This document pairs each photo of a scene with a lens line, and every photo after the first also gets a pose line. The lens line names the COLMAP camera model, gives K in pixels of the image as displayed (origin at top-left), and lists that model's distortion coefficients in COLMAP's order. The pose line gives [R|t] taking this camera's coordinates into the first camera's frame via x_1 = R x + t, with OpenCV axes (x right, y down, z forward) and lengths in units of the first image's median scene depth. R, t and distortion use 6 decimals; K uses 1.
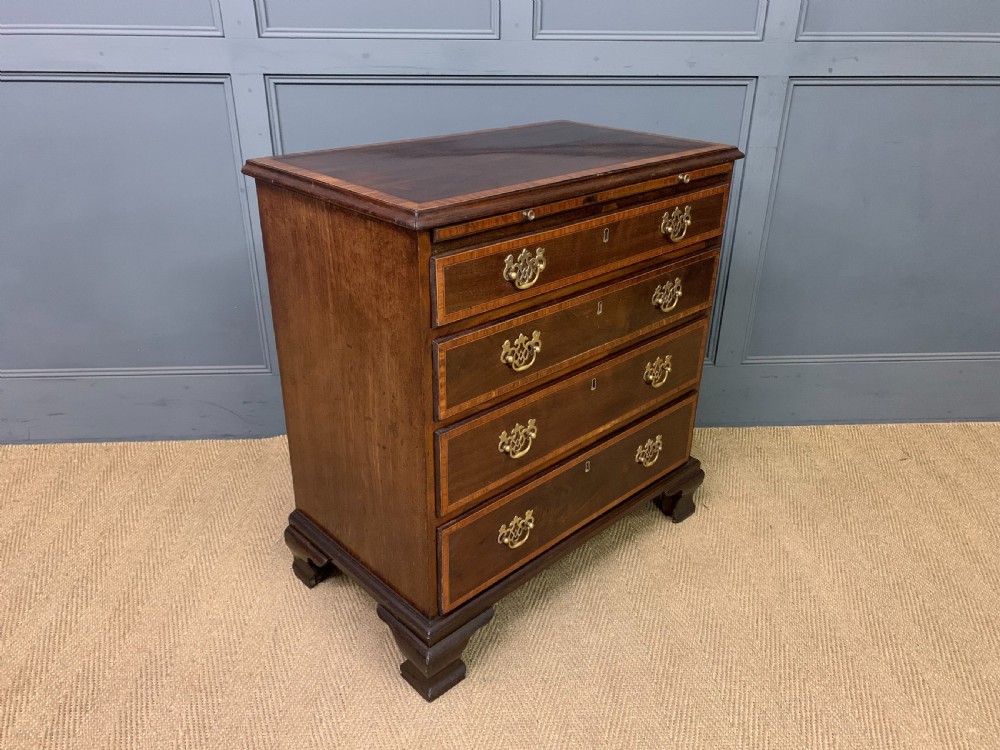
lens RADIAL K [[772.0, 0, 505.1], [0, 772.0, 379.8], [0, 0, 1]] dist [0.024579, -0.010896]
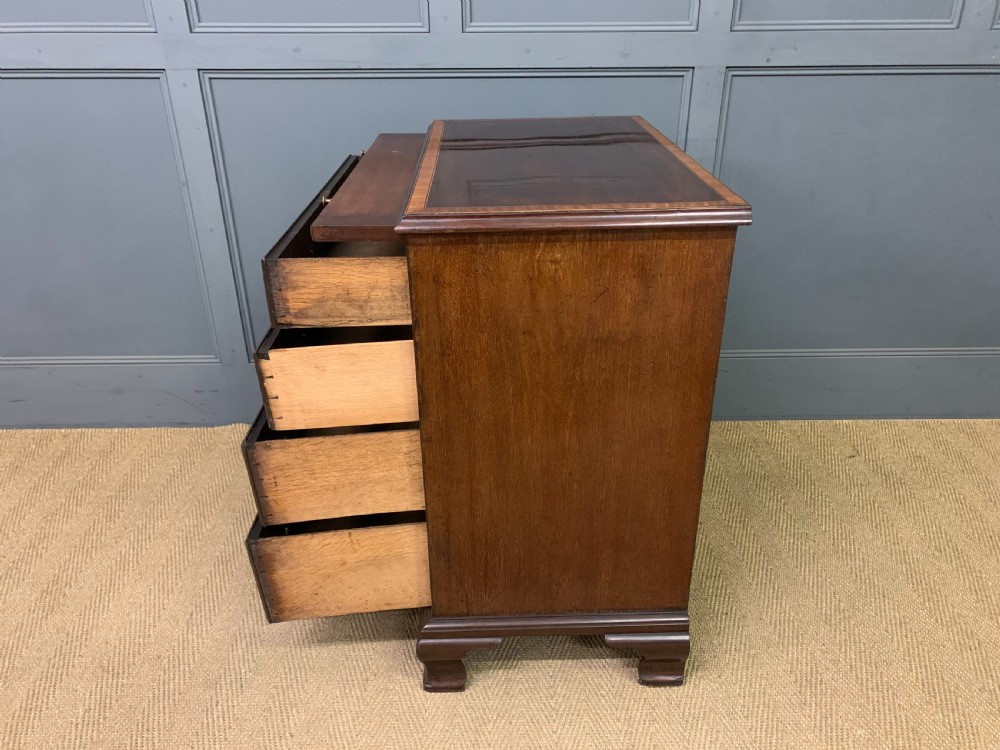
lens RADIAL K [[772.0, 0, 504.7], [0, 772.0, 380.9], [0, 0, 1]] dist [0.024579, -0.010896]
pose [[0.998801, 0.010332, -0.047852, 0.153091], [-0.009448, 0.999781, 0.018661, -0.009881], [0.048035, -0.018186, 0.998680, -0.002850]]
